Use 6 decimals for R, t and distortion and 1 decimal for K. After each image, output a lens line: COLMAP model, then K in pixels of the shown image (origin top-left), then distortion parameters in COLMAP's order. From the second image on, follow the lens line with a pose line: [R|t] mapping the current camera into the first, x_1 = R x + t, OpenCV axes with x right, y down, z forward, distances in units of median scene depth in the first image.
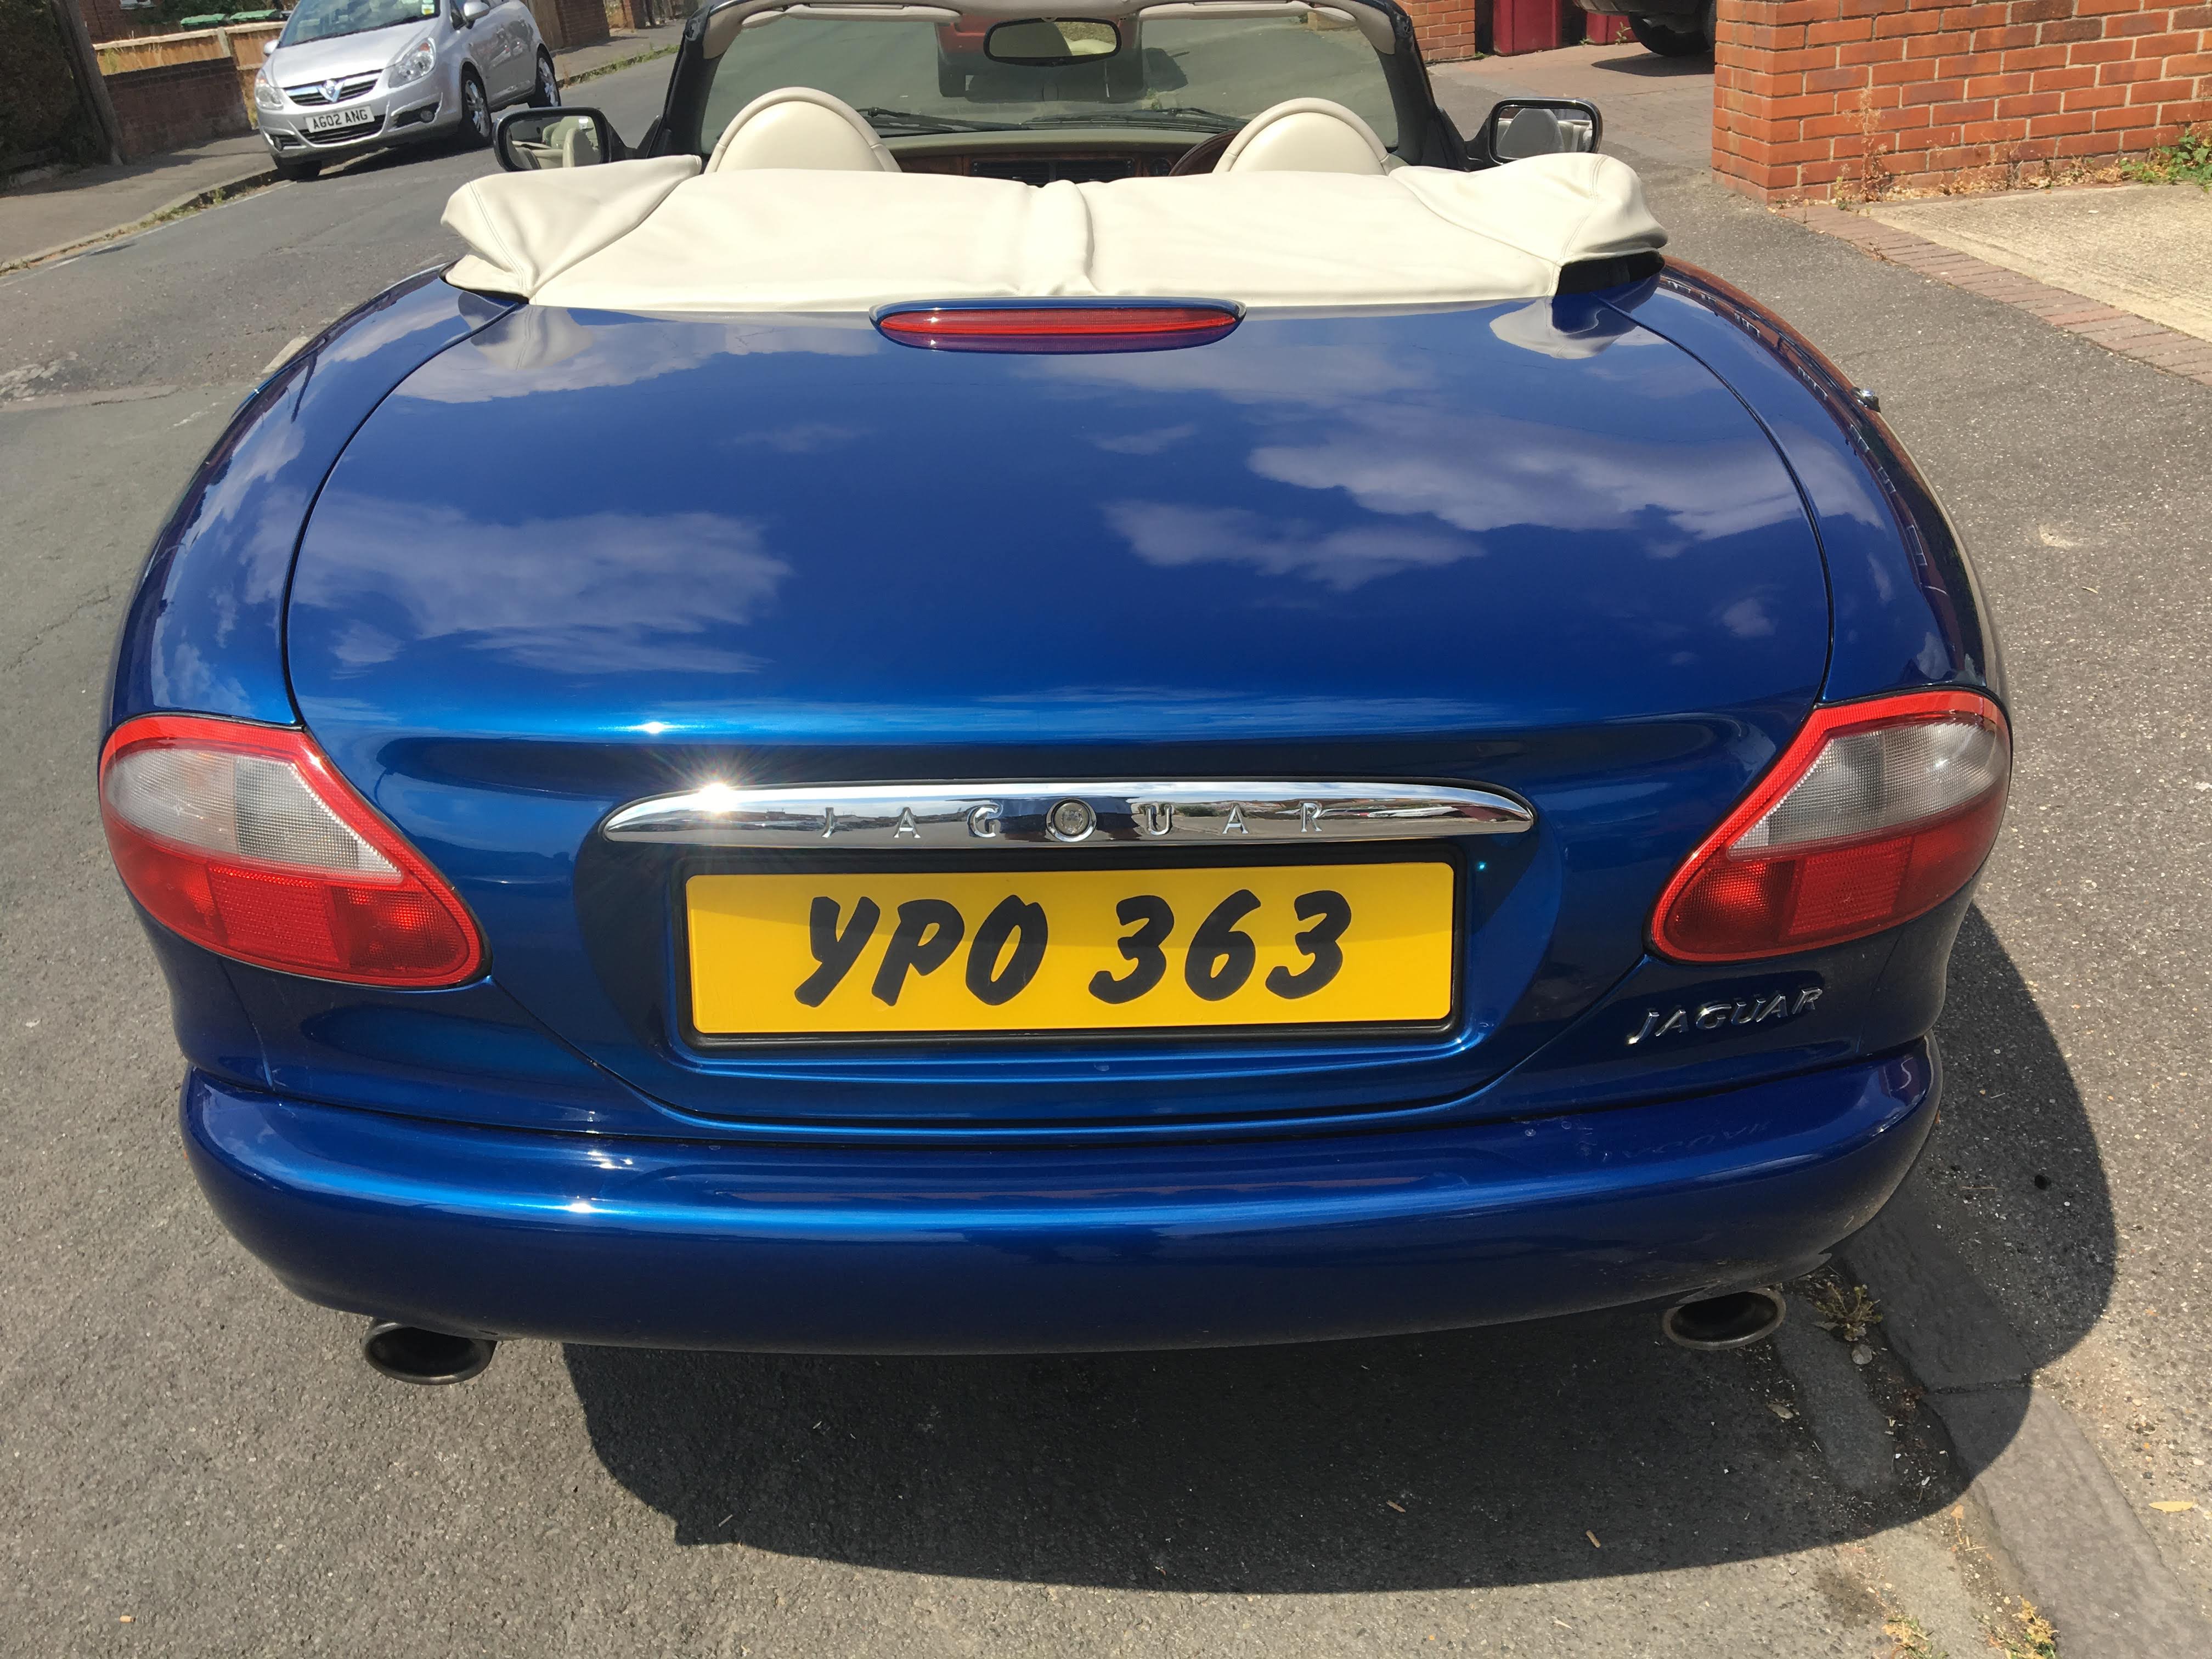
lens RADIAL K [[1844.5, 0, 1106.0], [0, 1844.5, 829.5], [0, 0, 1]] dist [0.078428, -0.099596]
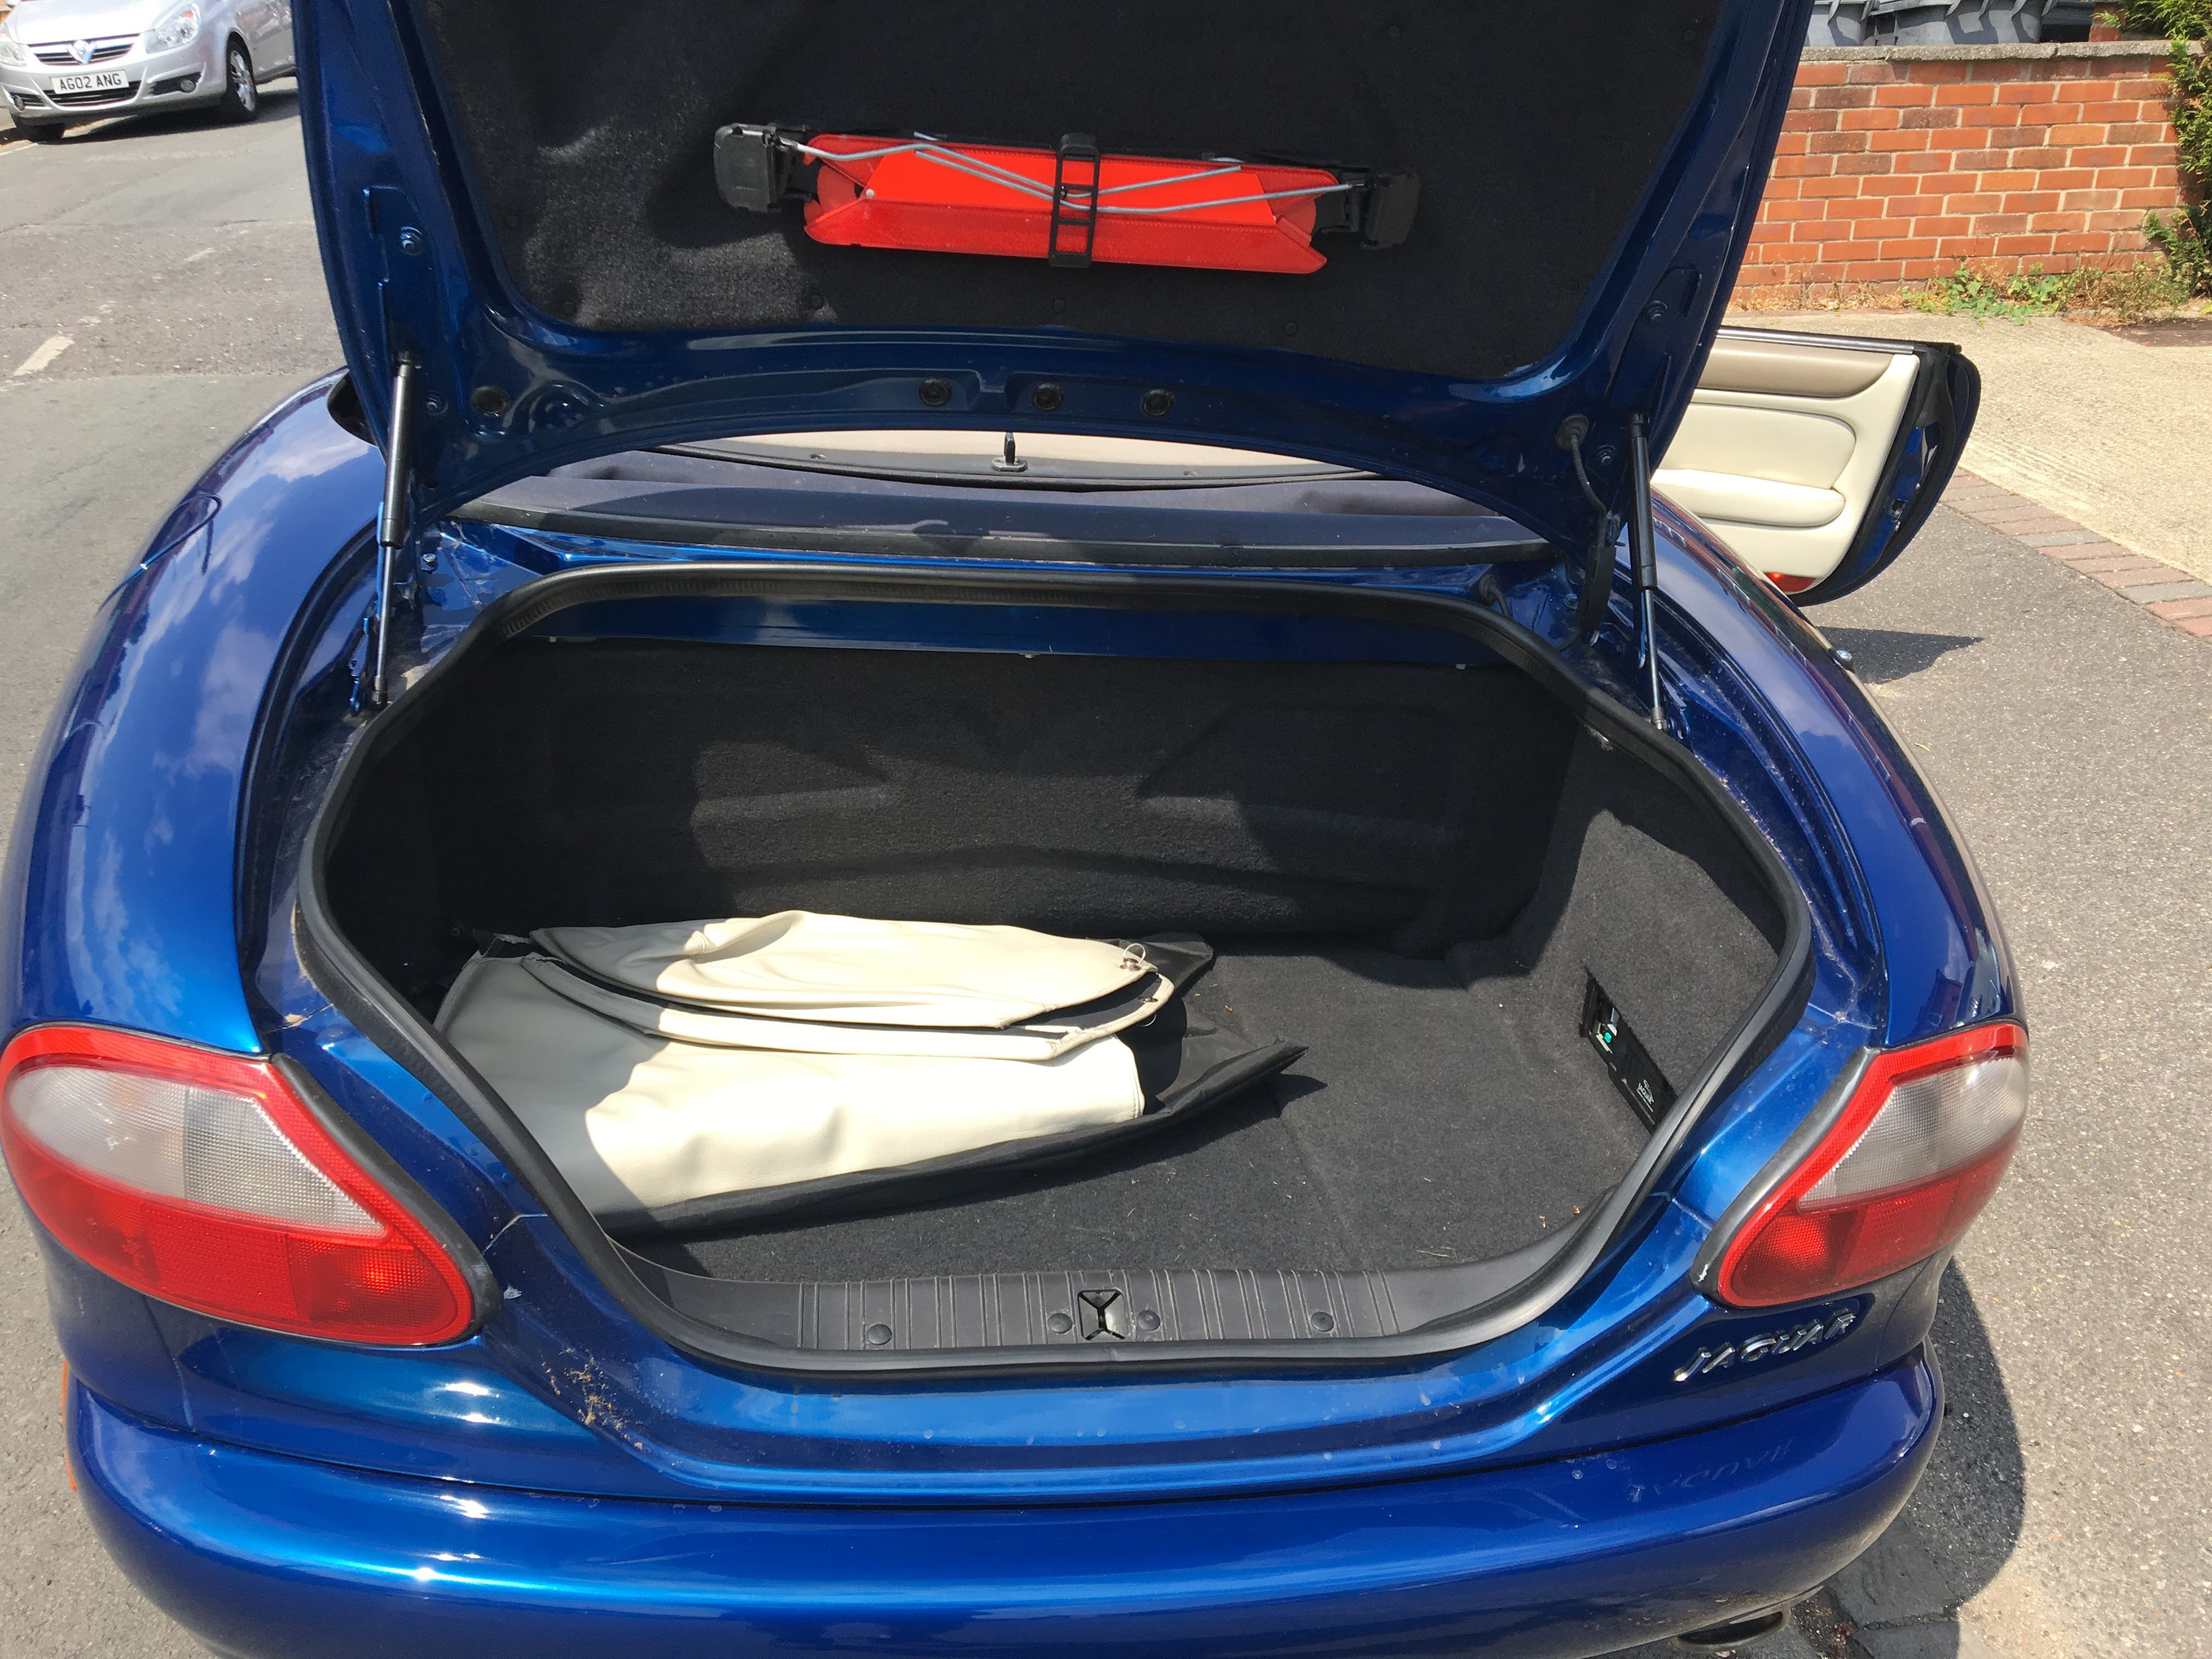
lens RADIAL K [[1842.8, 0, 1106.0], [0, 1842.8, 829.5], [0, 0, 1]] dist [0.038110, -0.038516]
pose [[0.990987, 0.028725, 0.130844, -0.085831], [-0.028609, 0.999587, -0.002771, -0.092847], [-0.130869, -0.000997, 0.991399, 0.045822]]
